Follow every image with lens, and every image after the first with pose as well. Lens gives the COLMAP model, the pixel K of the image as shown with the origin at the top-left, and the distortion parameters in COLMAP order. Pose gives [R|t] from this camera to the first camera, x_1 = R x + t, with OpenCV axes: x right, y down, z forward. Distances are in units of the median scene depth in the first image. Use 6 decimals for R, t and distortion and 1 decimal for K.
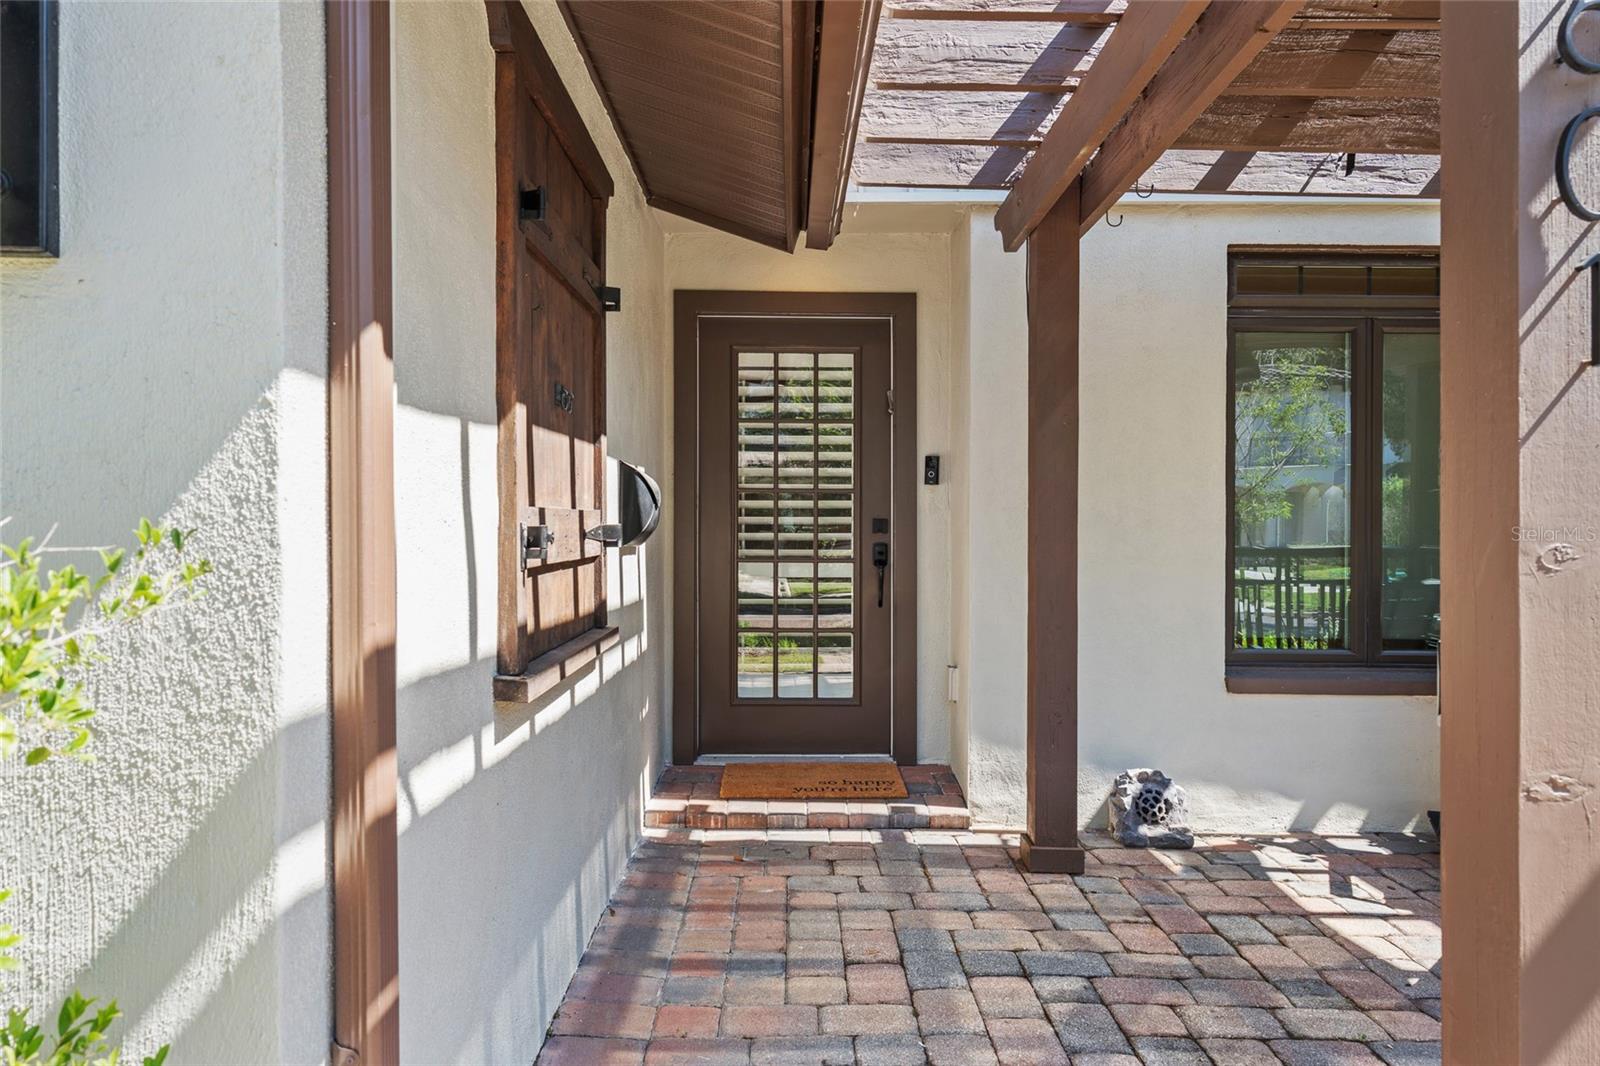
lens RADIAL K [[1081.5, 0, 796.5], [0, 1081.5, 556.4], [0, 0, 1]] dist [-0.003436, -0.002874]
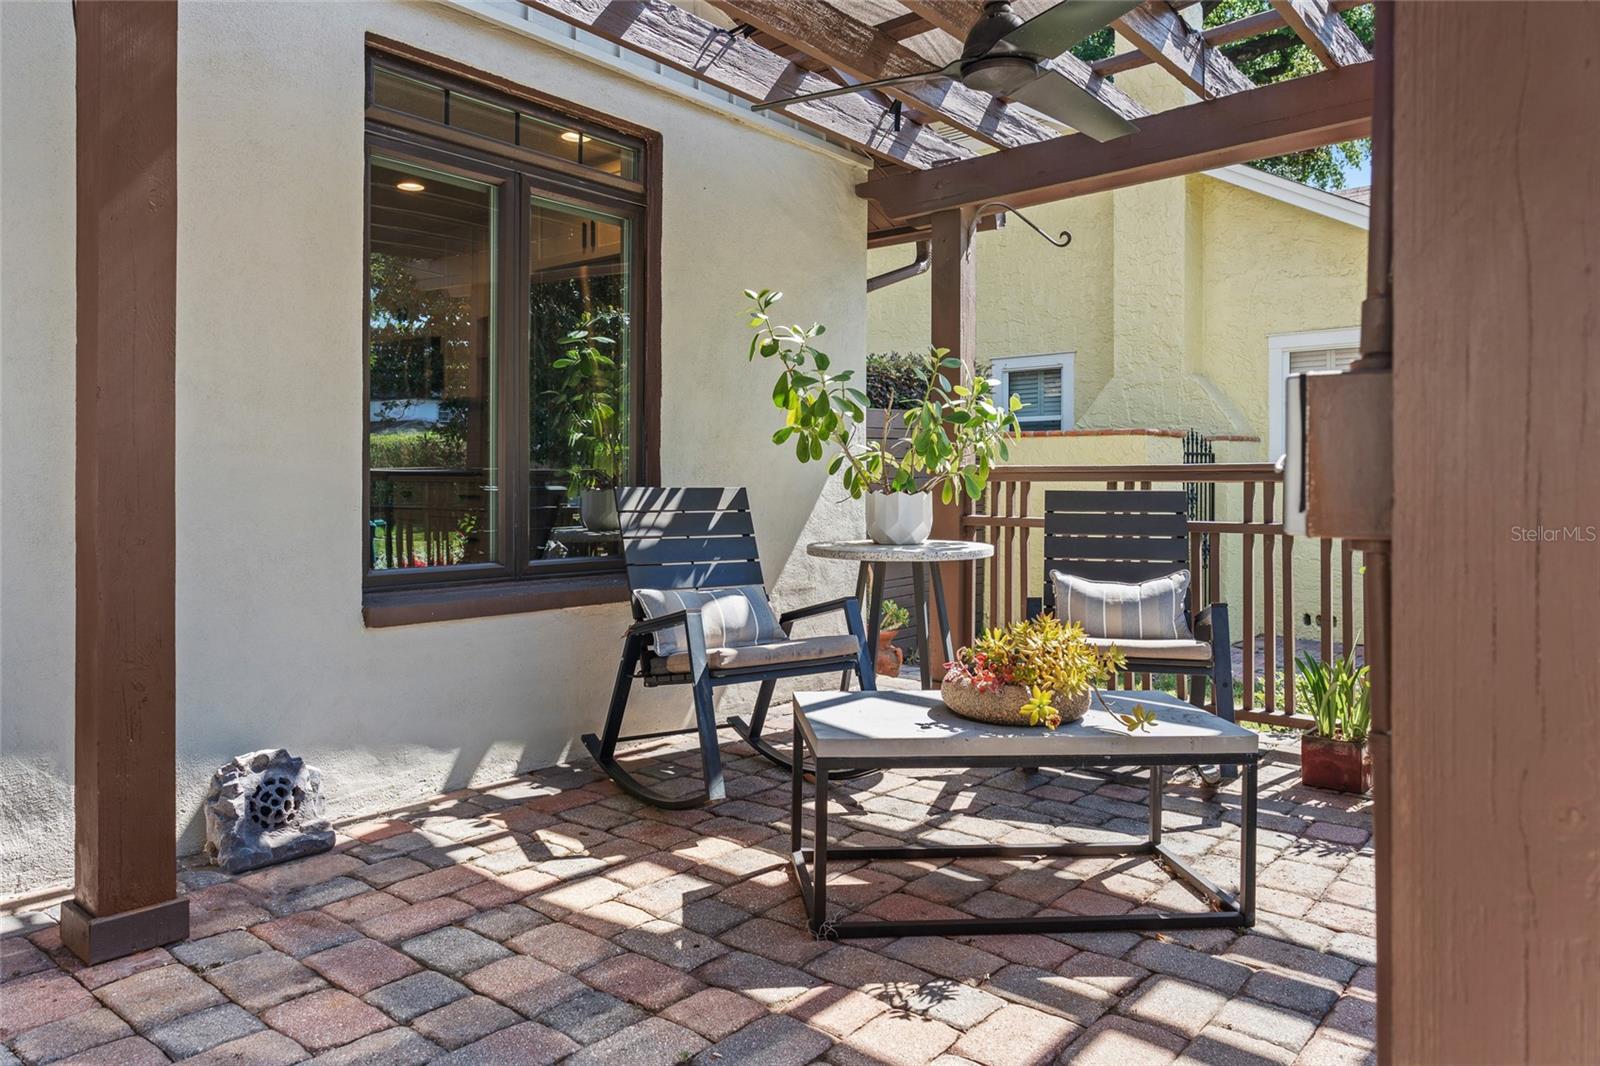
lens RADIAL K [[1070.3, 0, 798.9], [0, 1070.3, 471.1], [0, 0, 1]] dist [-0.003091, -0.004156]
pose [[0.629443, 0.001599, 0.777045, 0.008543], [0.028408, 0.999282, -0.025069, 0.050049], [-0.776527, 0.037854, 0.628946, 0.330386]]
